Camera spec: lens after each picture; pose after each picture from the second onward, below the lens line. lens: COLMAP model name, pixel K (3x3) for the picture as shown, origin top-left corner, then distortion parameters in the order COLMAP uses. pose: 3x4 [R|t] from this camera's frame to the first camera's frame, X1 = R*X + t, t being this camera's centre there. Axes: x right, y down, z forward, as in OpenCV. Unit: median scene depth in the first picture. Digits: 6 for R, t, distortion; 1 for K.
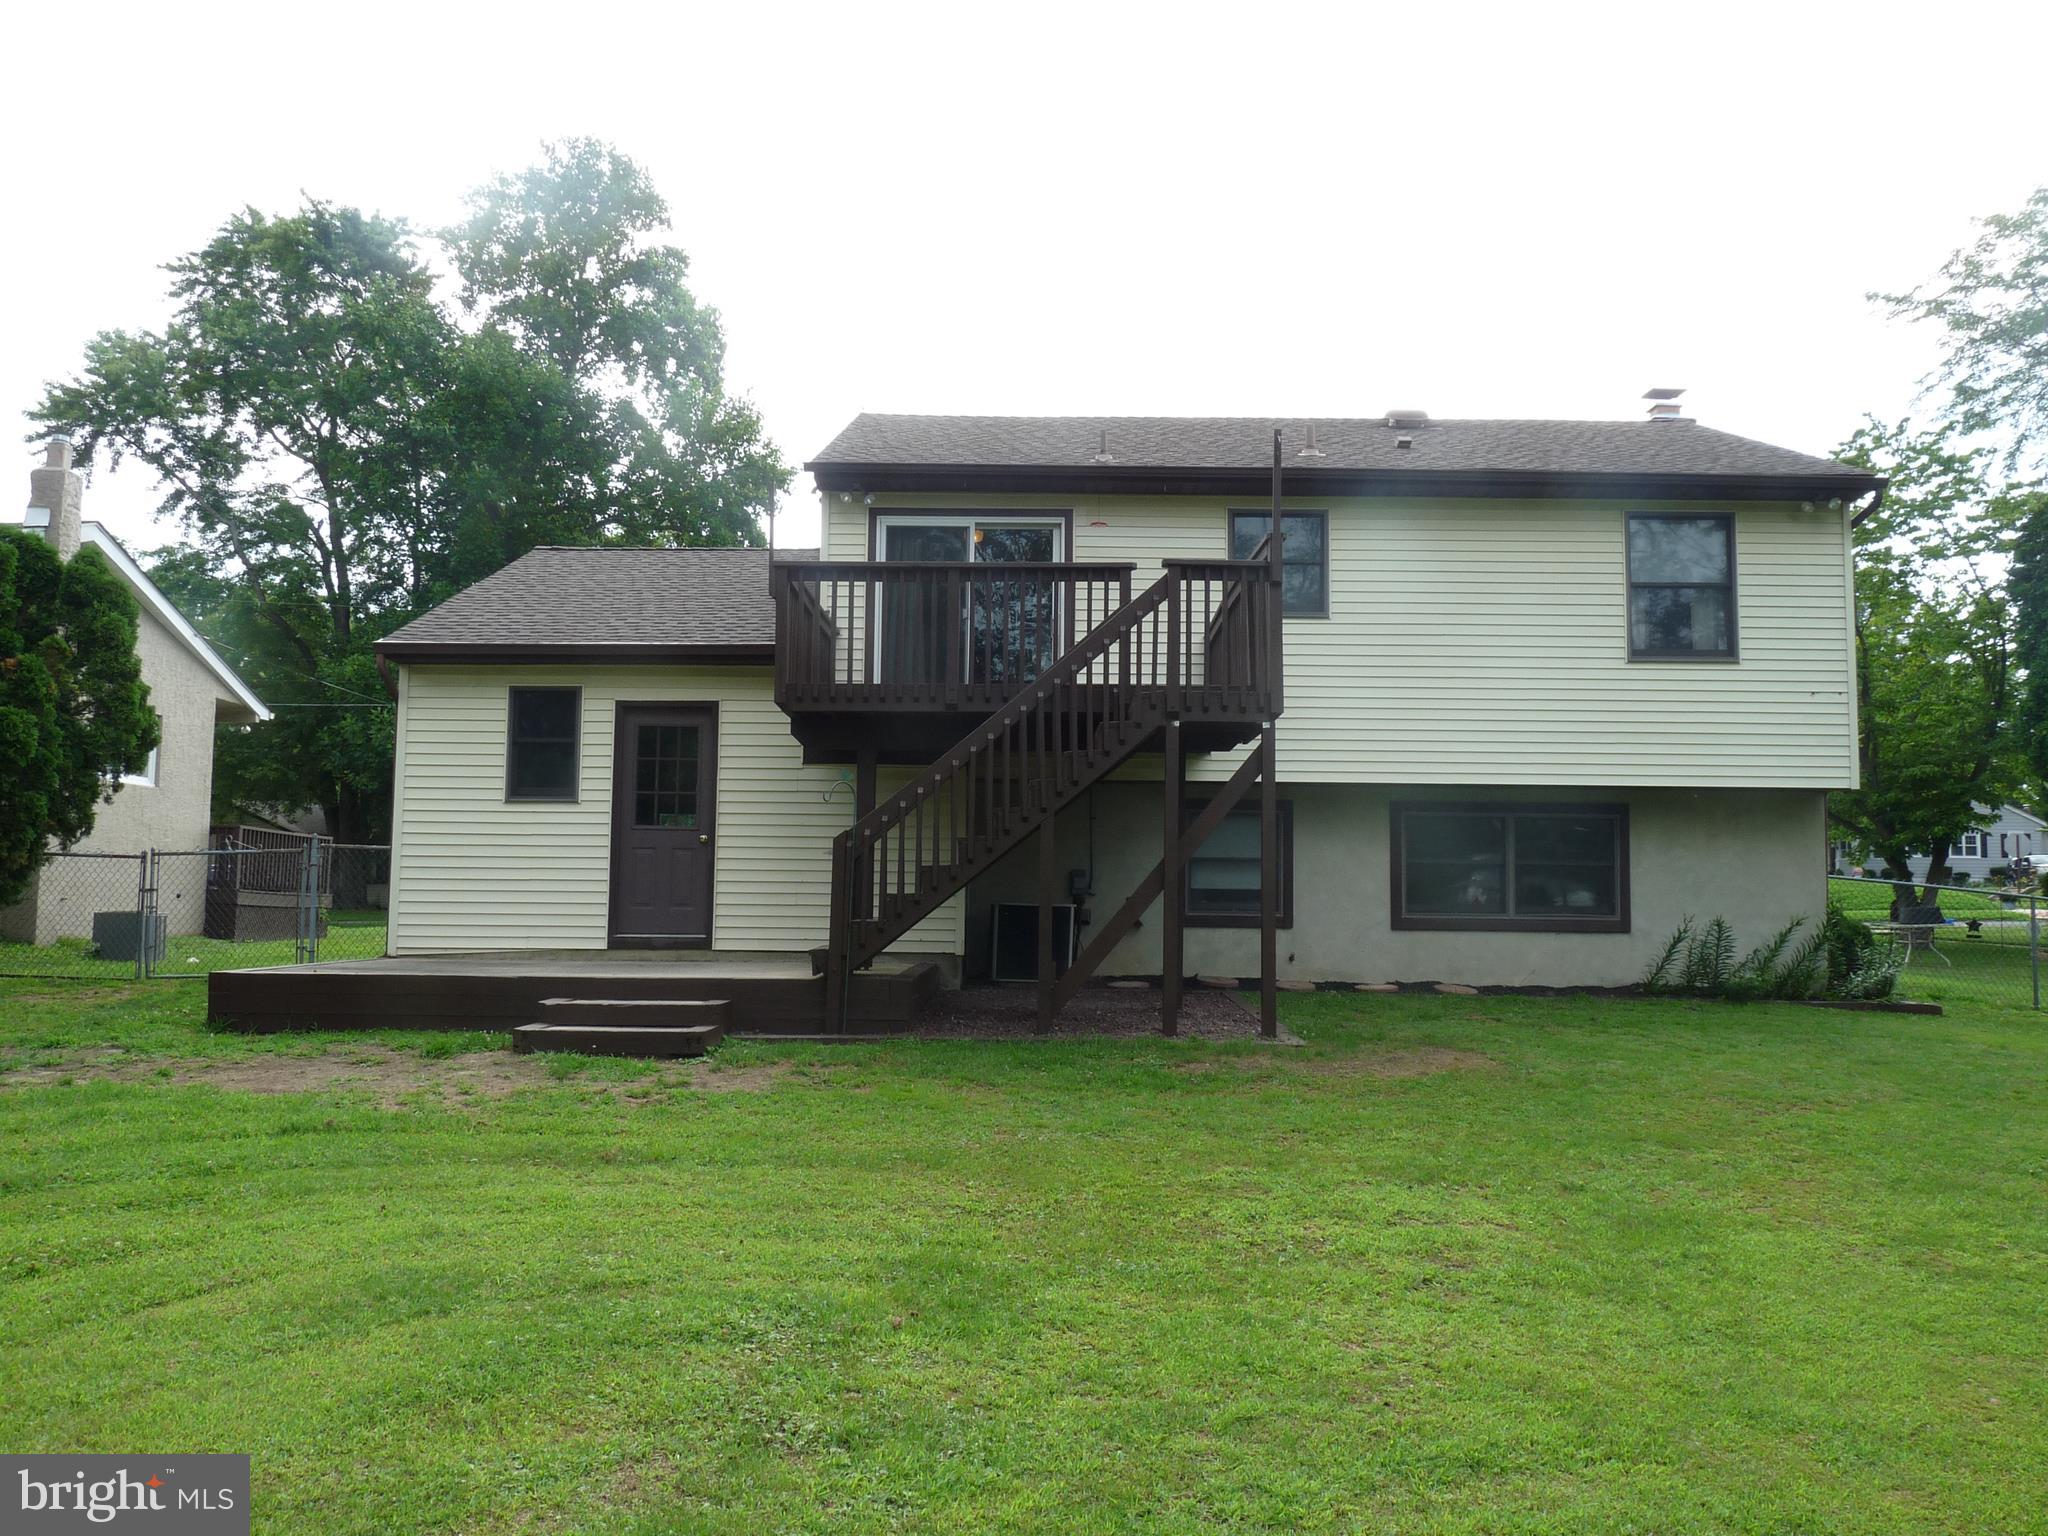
lens RADIAL K [[1635.6, 0, 1024.0], [0, 1635.6, 768.0], [0, 0, 1]] dist [0.006376, -0.026735]
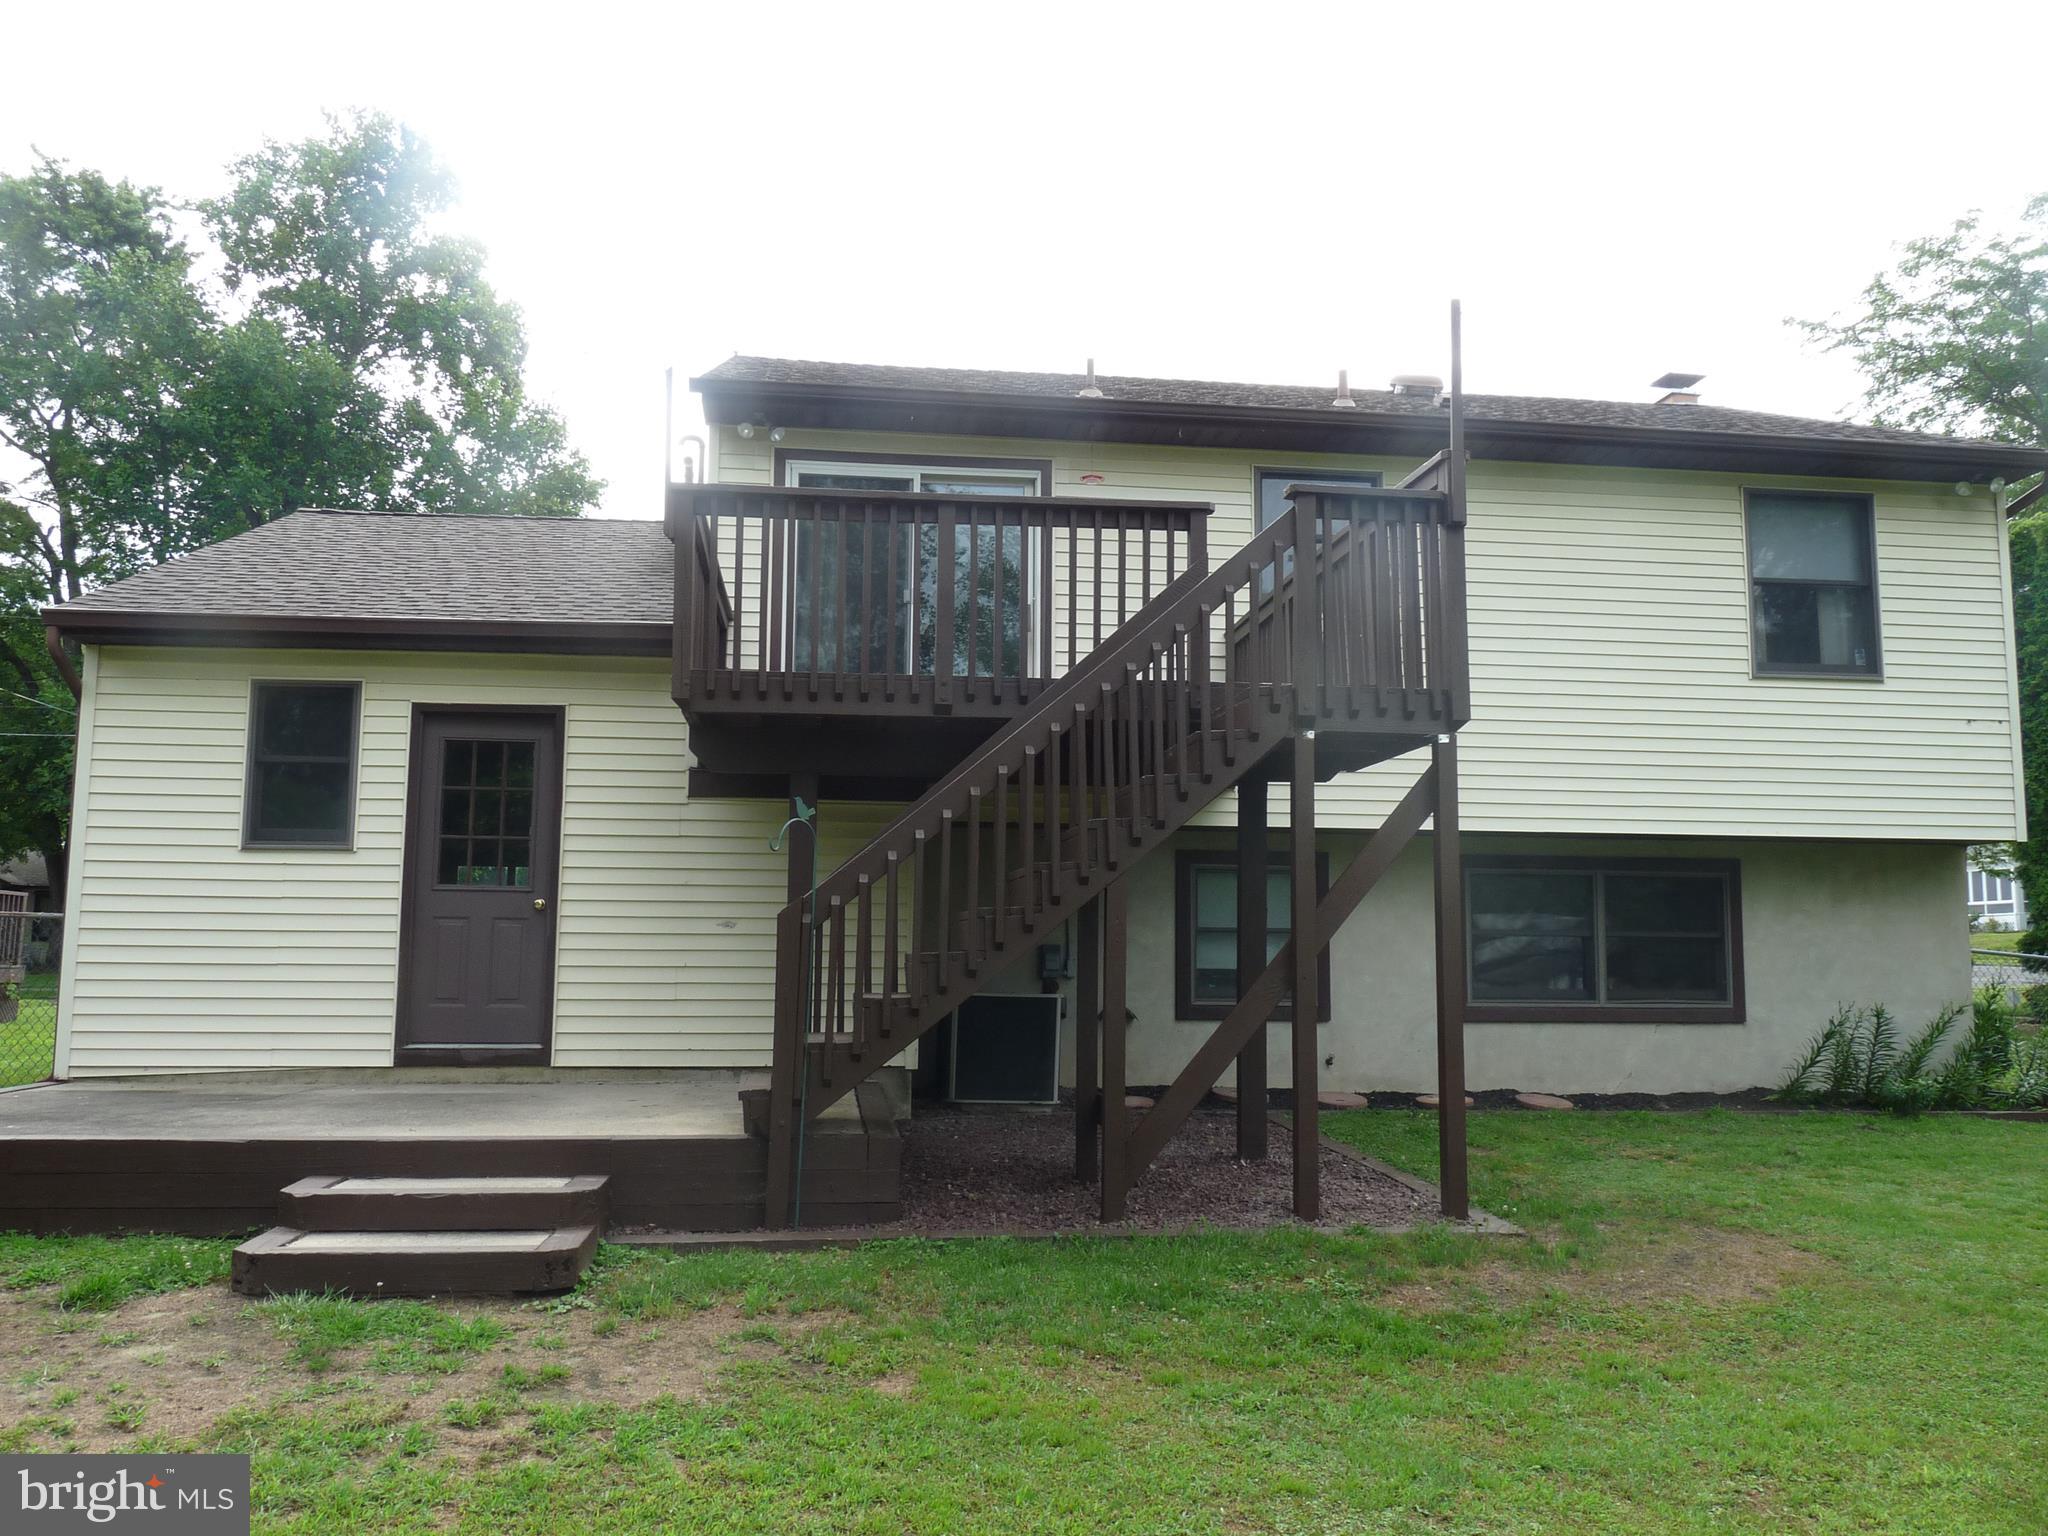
lens RADIAL K [[1646.7, 0, 1024.0], [0, 1646.7, 768.0], [0, 0, 1]] dist [-0.019868, 0.007319]
pose [[0.992201, 0.011356, 0.124130, -0.065160], [-0.007556, 0.999489, -0.031045, 0.004733], [-0.124419, 0.029865, 0.991780, 0.231800]]
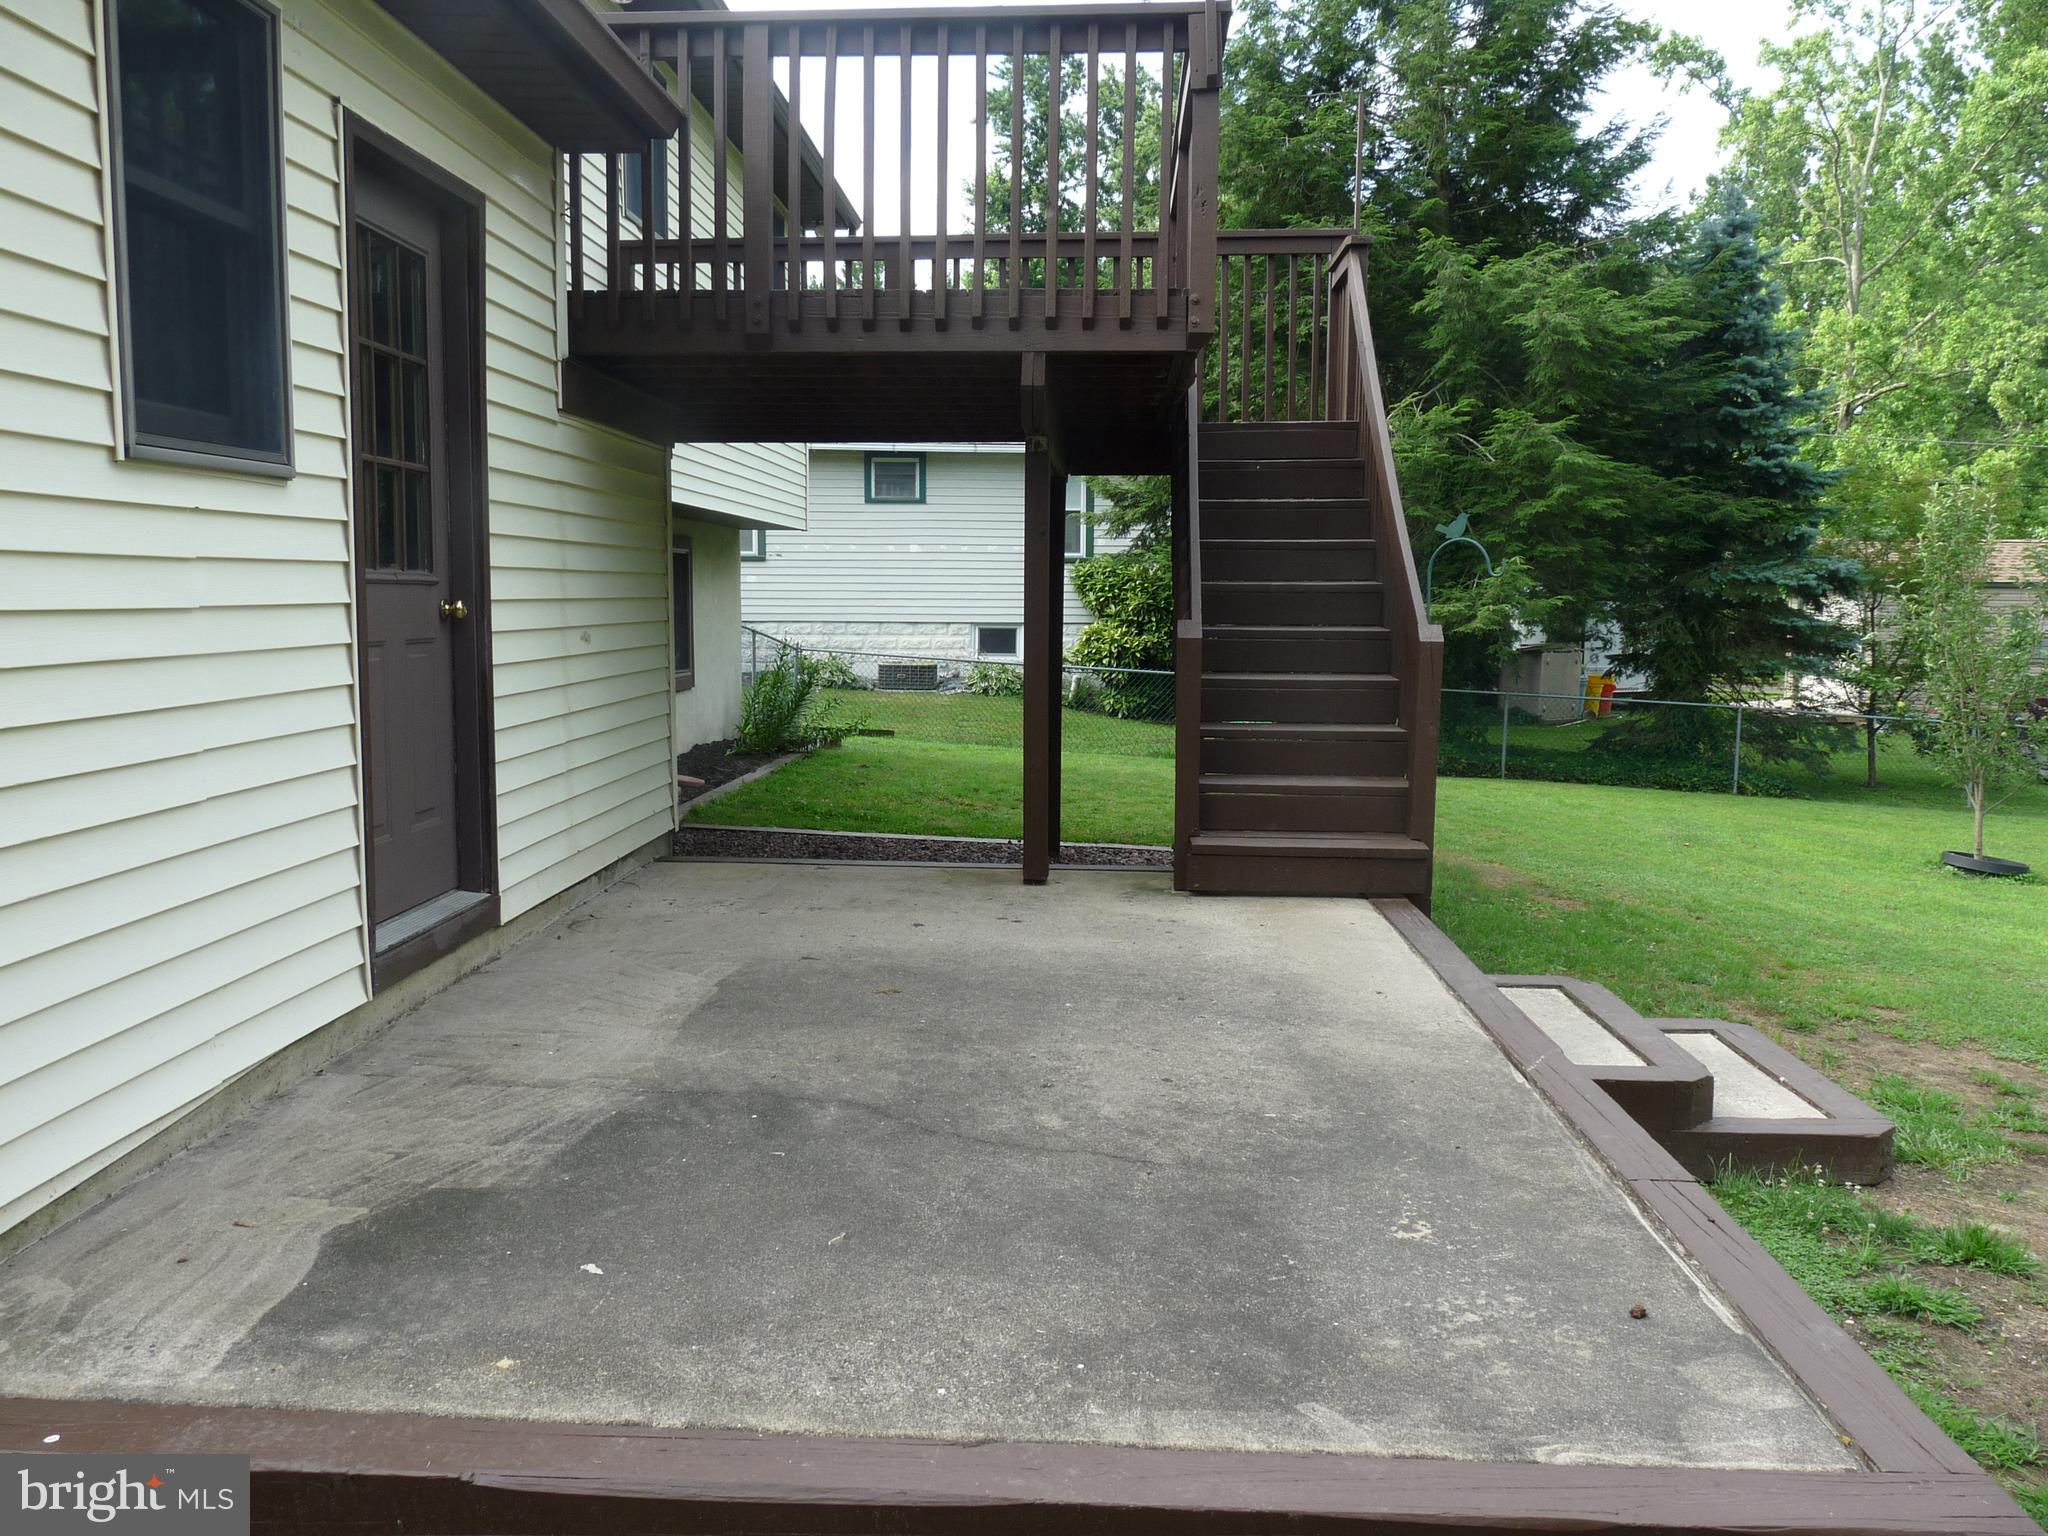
lens RADIAL K [[1646.7, 0, 1024.0], [0, 1646.7, 768.0], [0, 0, 1]] dist [-0.019868, 0.007319]
pose [[-0.047509, -0.117307, 0.991959, -0.438200], [-0.088907, 0.989635, 0.112774, 0.021557], [-0.994906, -0.082835, -0.057446, 0.725939]]
